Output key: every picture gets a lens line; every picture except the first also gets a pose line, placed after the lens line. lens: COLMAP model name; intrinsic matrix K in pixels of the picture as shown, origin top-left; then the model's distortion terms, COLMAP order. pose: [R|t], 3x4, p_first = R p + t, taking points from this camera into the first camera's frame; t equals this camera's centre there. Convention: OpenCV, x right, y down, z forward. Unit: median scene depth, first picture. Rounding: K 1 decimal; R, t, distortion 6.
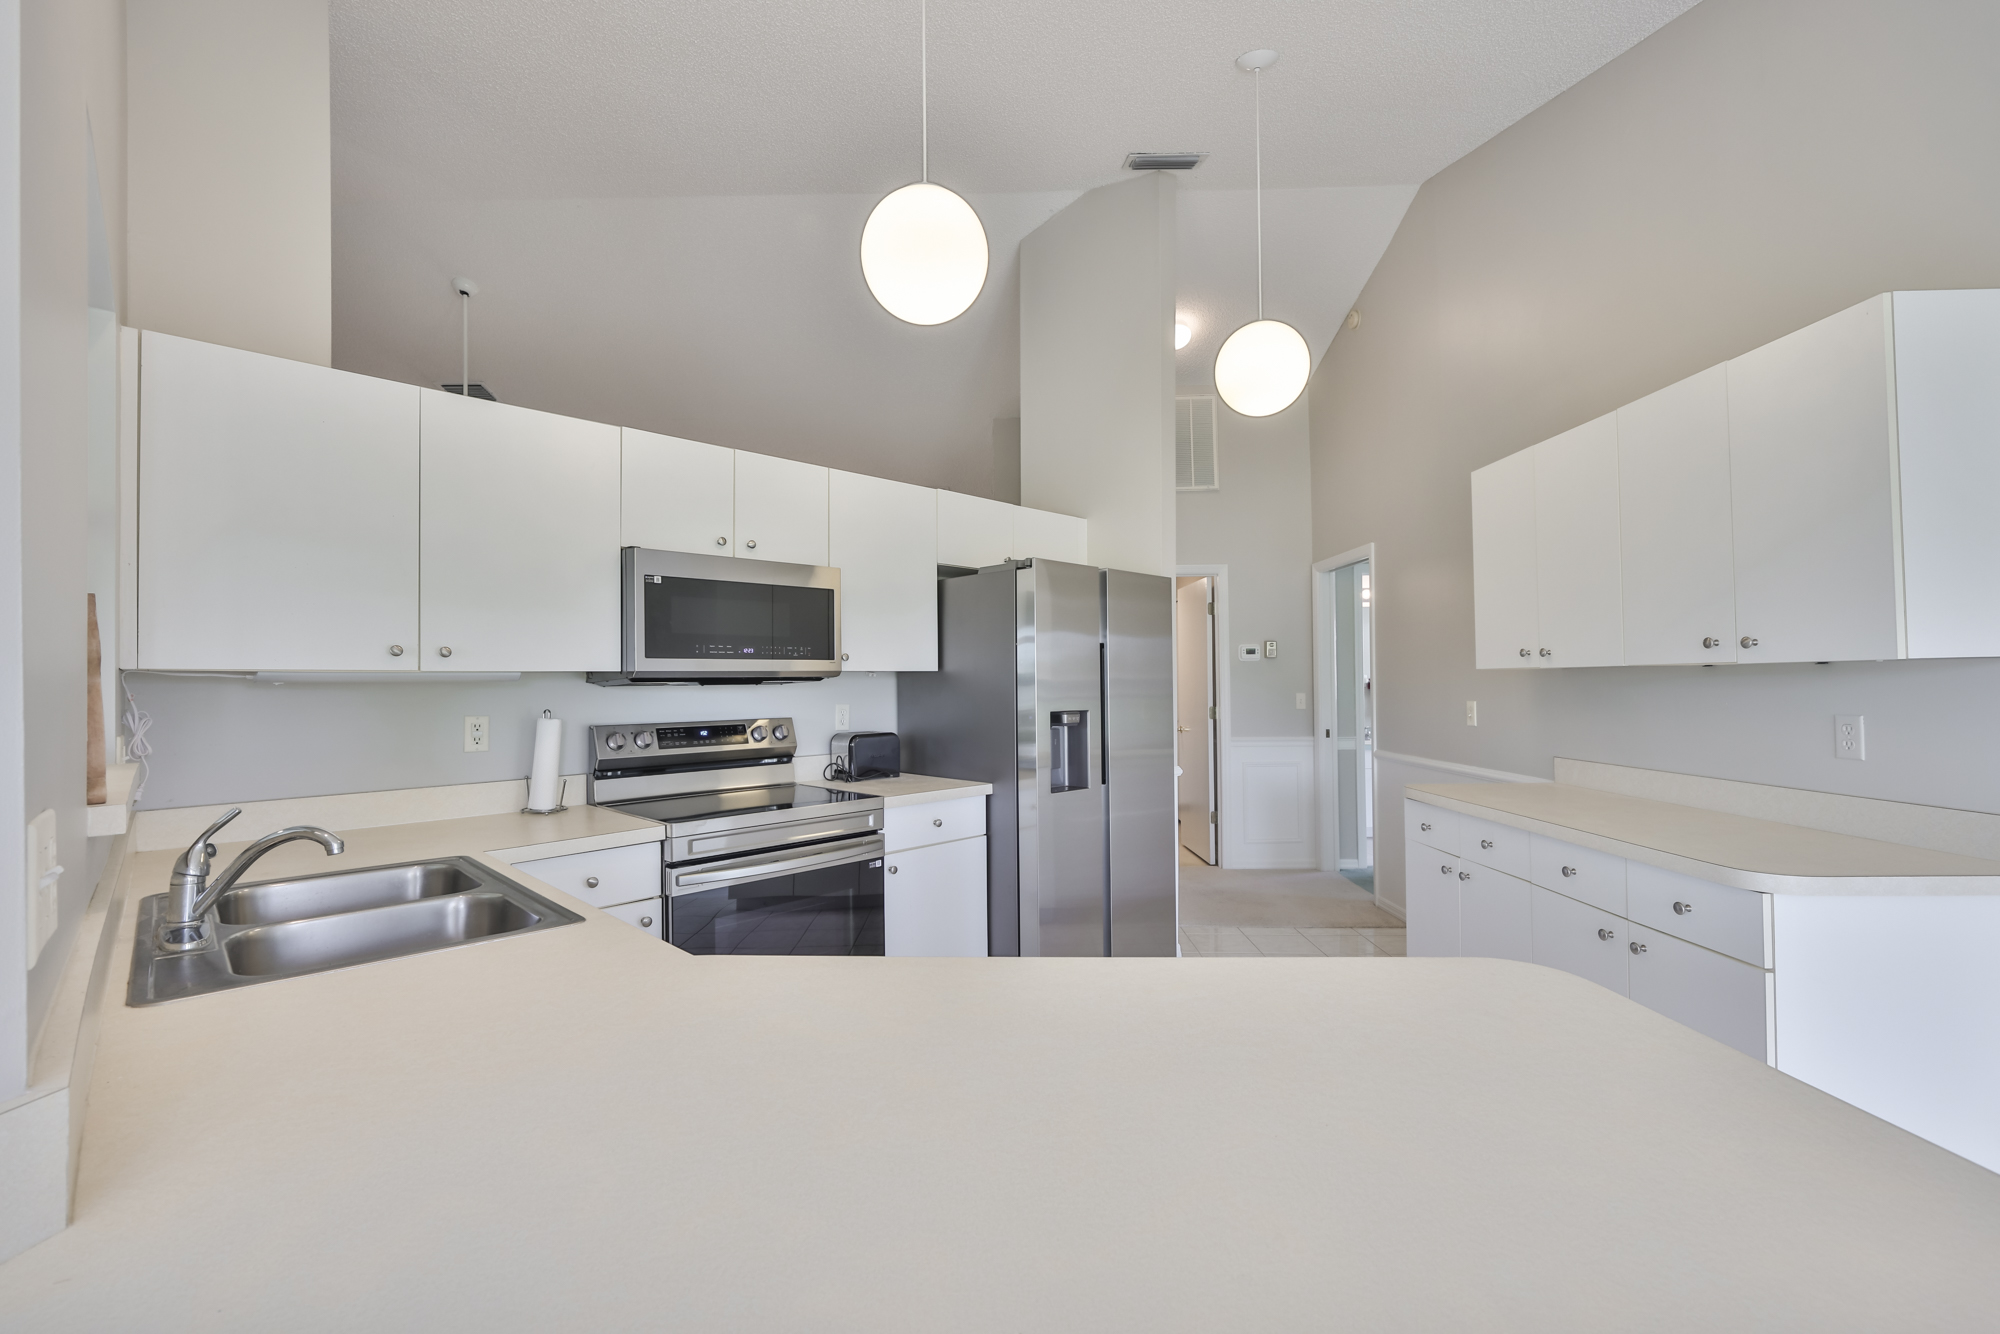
lens RADIAL K [[847.6, 0, 988.5], [0, 847.6, 676.7], [0, 0, 1]] dist [-0.001125, 0.000045]
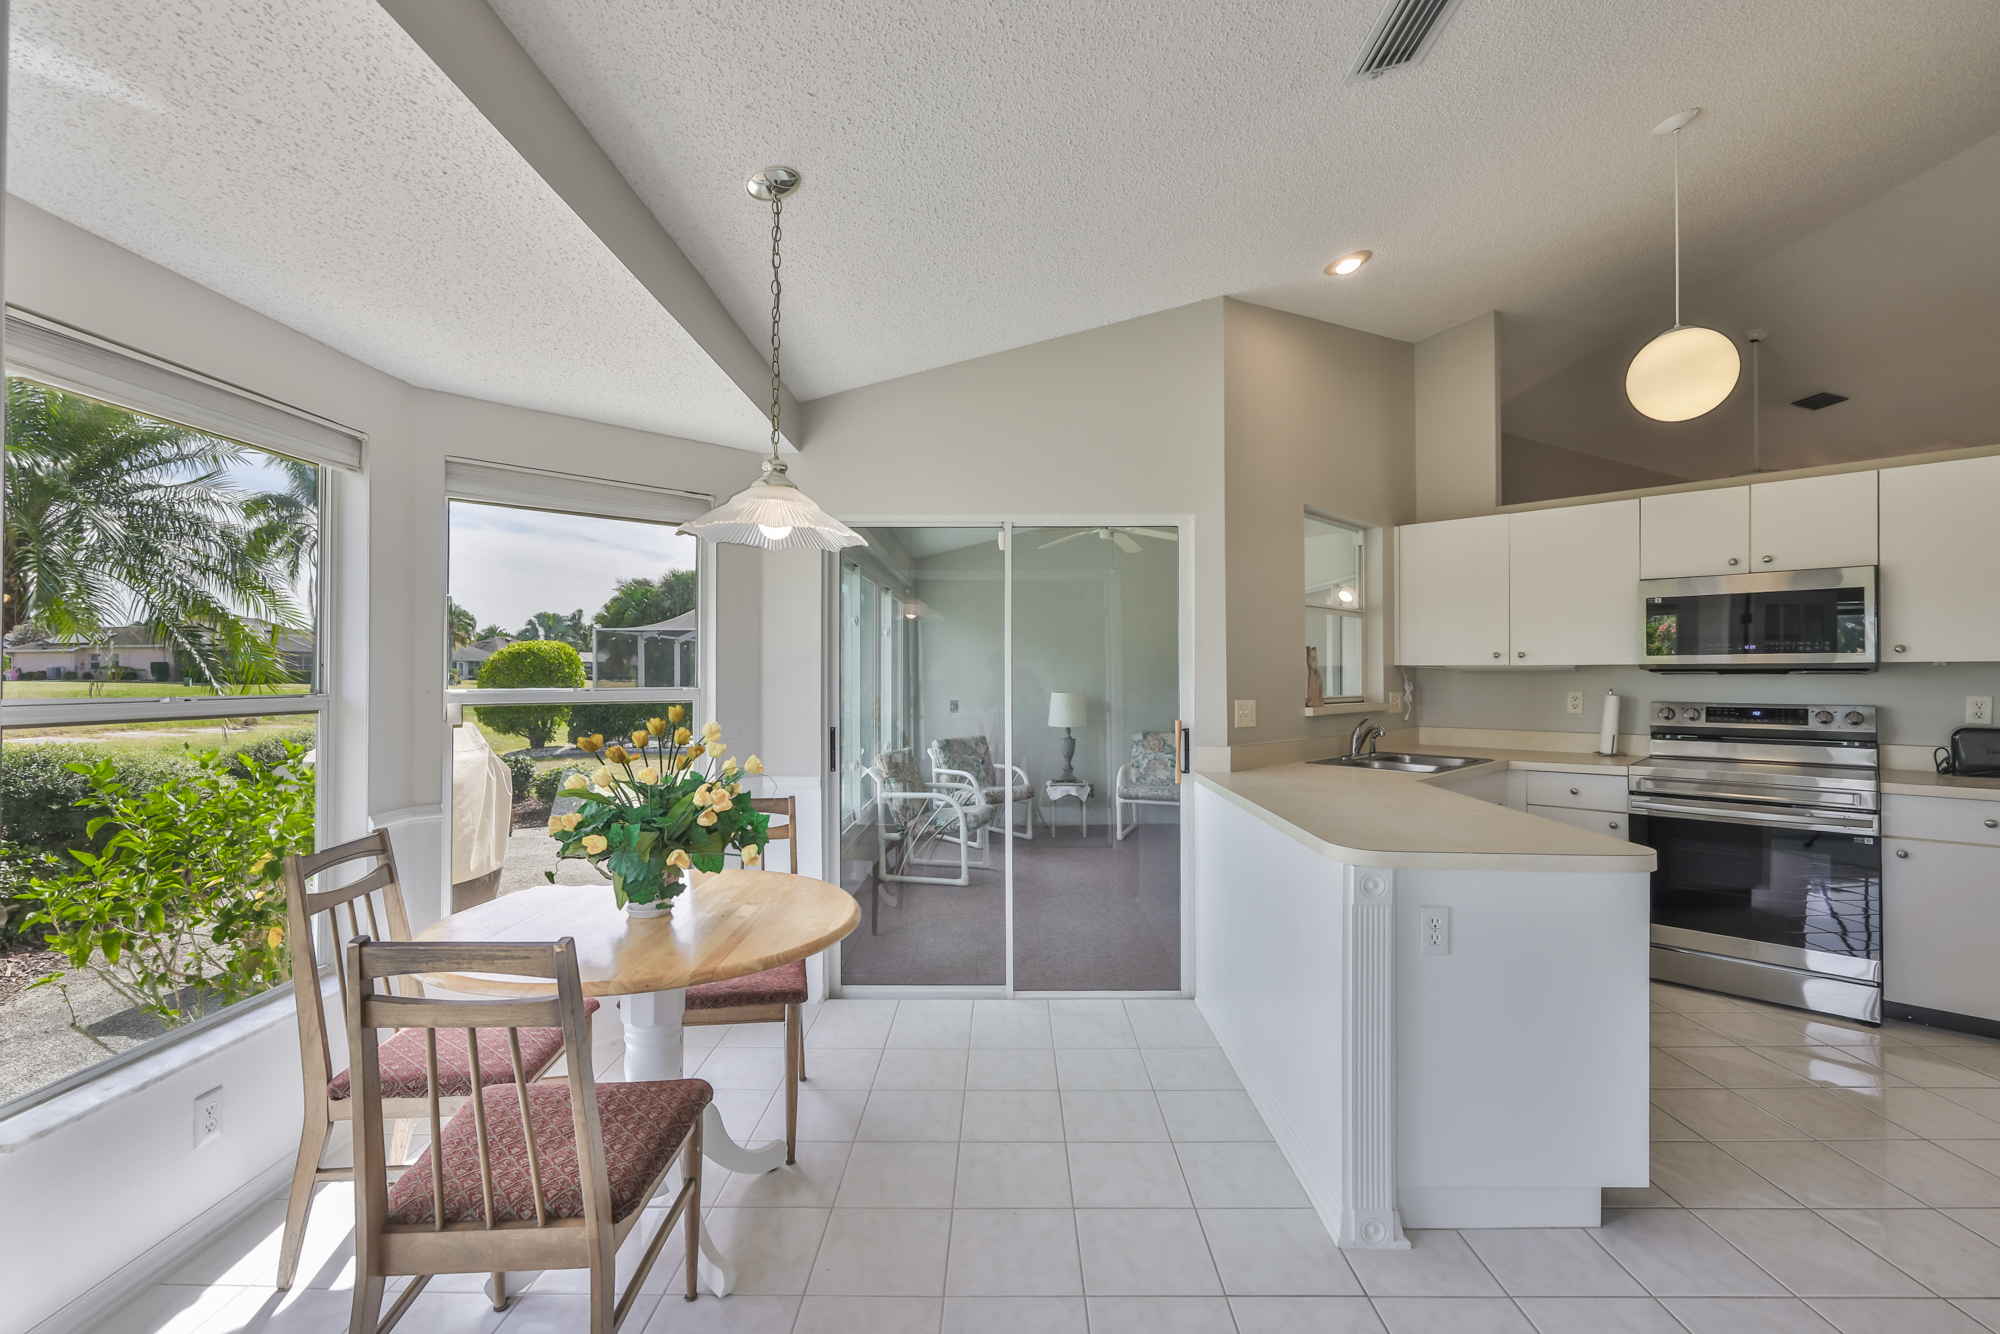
lens RADIAL K [[857.2, 0, 993.0], [0, 857.2, 668.5], [0, 0, 1]] dist [-0.001617, 0.000002]
pose [[-0.002918, 0.003546, -0.999989, 0.921539], [0.007964, 0.999962, 0.003523, -0.011502], [0.999964, -0.007953, -0.002946, -0.105381]]
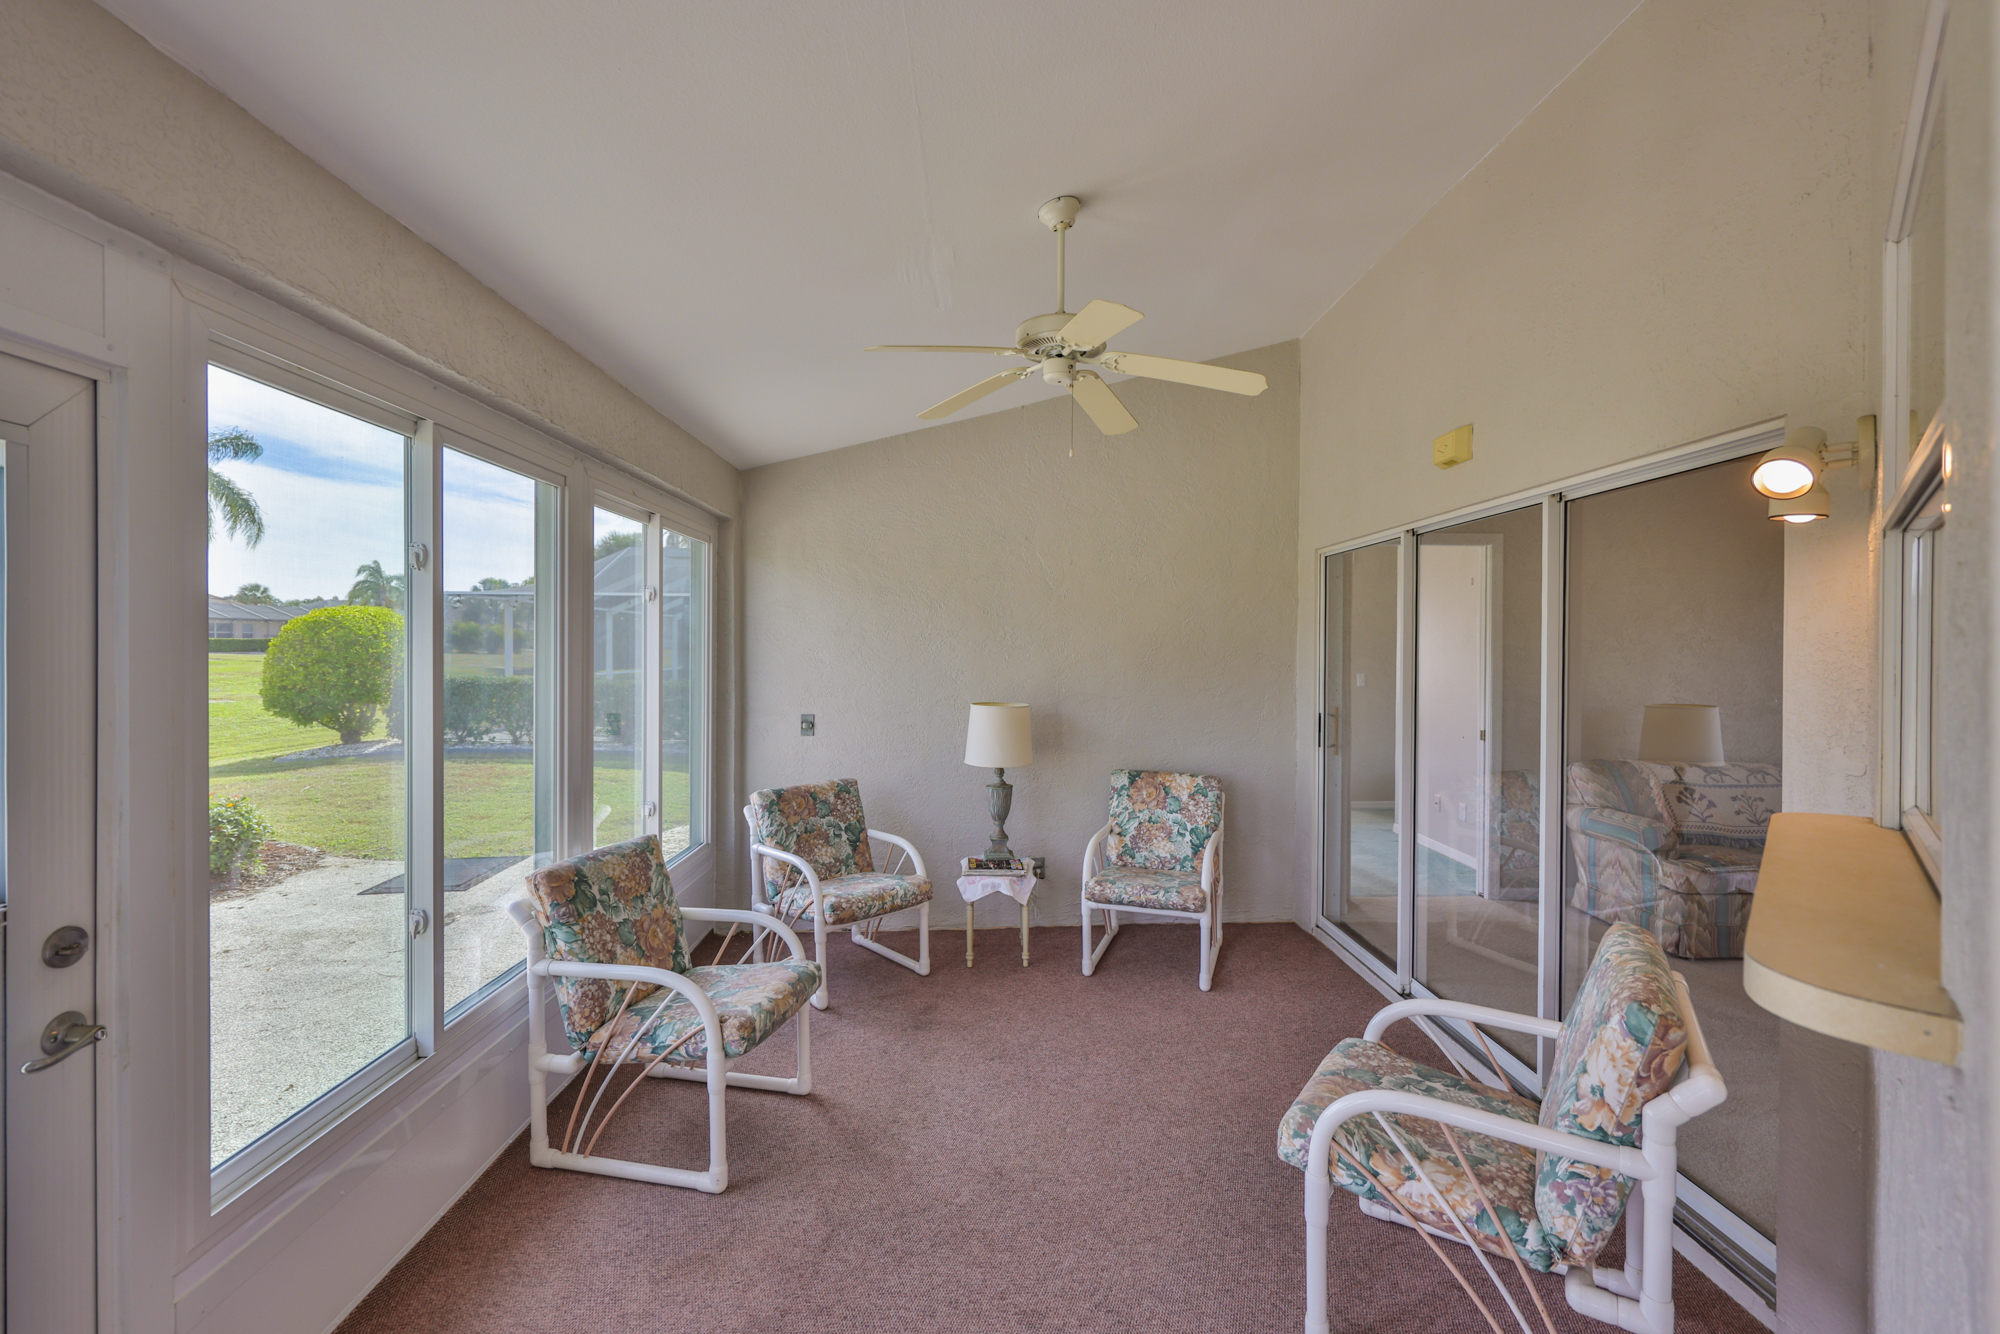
lens RADIAL K [[852.9, 0, 1002.6], [0, 852.9, 657.5], [0, 0, 1]] dist [-0.000545, 0.000042]
pose [[0.038995, 0.023239, -0.998969, -0.194463], [-0.002426, 0.999729, 0.023162, -0.043917], [0.999236, 0.001520, 0.039041, 0.057856]]
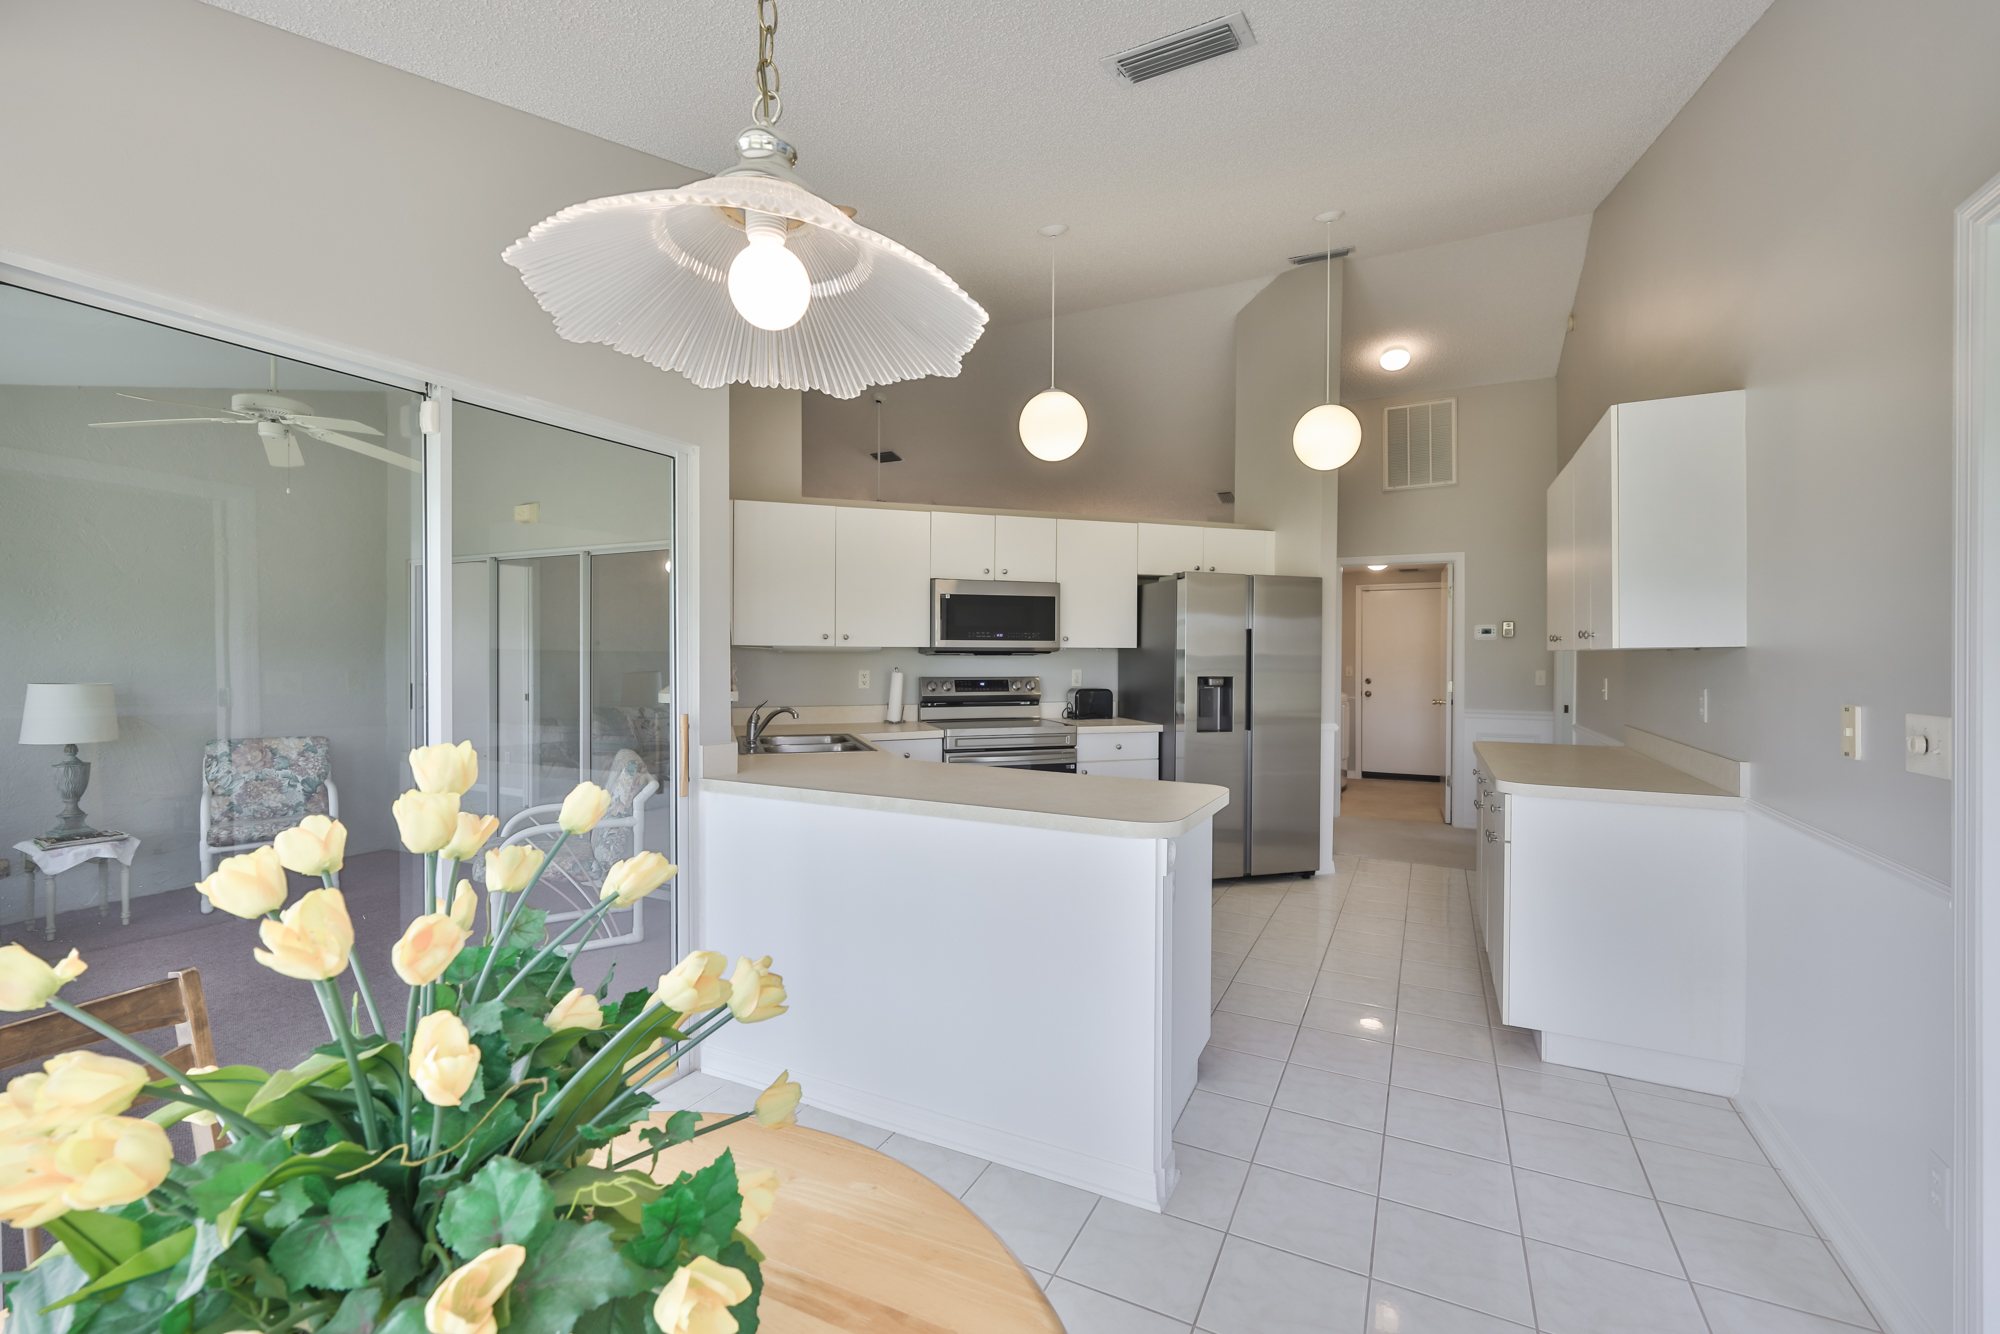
lens RADIAL K [[845.4, 0, 994.9], [0, 845.4, 669.9], [0, 0, 1]] dist [-0.001971, 0.000328]
pose [[0.895009, 0.020251, -0.445588, 0.435342], [-0.009289, 0.999598, 0.026772, -0.006405], [0.445951, -0.019822, 0.894838, -0.488597]]
